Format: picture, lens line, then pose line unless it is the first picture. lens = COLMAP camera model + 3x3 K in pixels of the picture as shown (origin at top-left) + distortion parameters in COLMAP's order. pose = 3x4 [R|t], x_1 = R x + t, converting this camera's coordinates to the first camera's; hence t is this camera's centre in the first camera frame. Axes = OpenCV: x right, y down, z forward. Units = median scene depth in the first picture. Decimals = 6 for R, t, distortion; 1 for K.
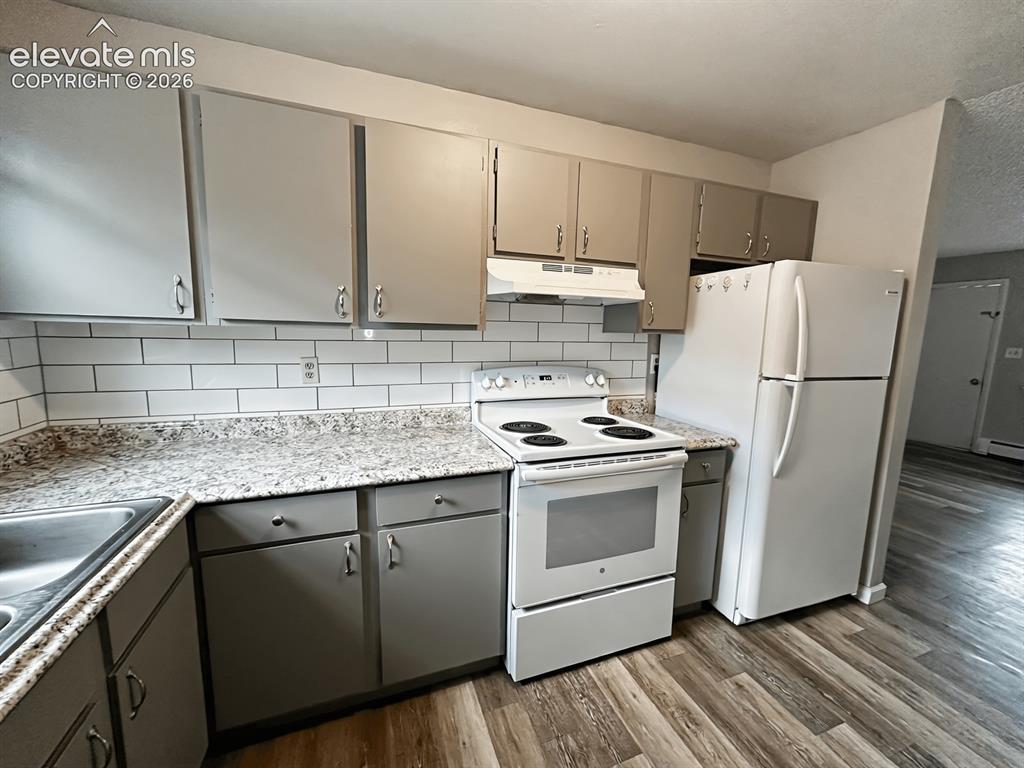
lens RADIAL K [[413.7, 0, 512.0], [0, 413.7, 384.0], [0, 0, 1]] dist [-0.001540, -0.000230]
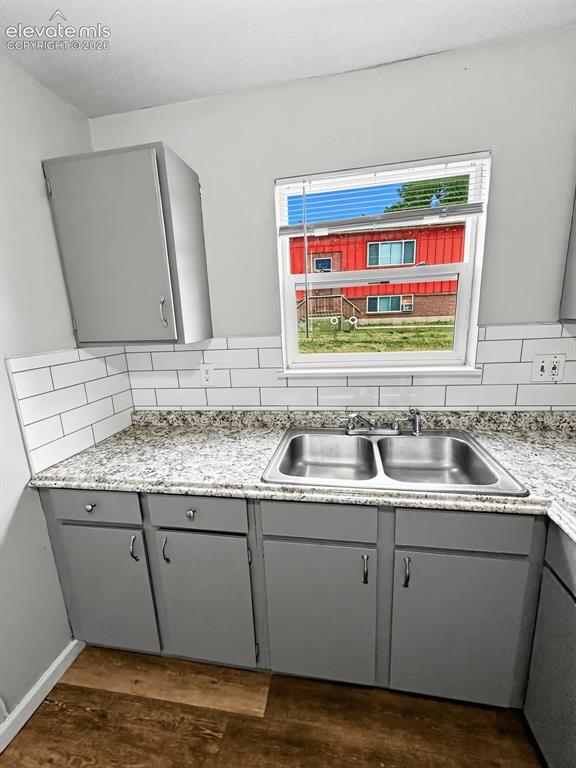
lens RADIAL K [[310.3, 0, 288.0], [0, 310.3, 384.0], [0, 0, 1]] dist [-0.001540, -0.000230]
pose [[-0.514423, 0.170860, -0.840343, 0.085748], [-0.097821, 0.961861, 0.255450, -0.121753], [0.851939, 0.213612, -0.478090, 0.744674]]
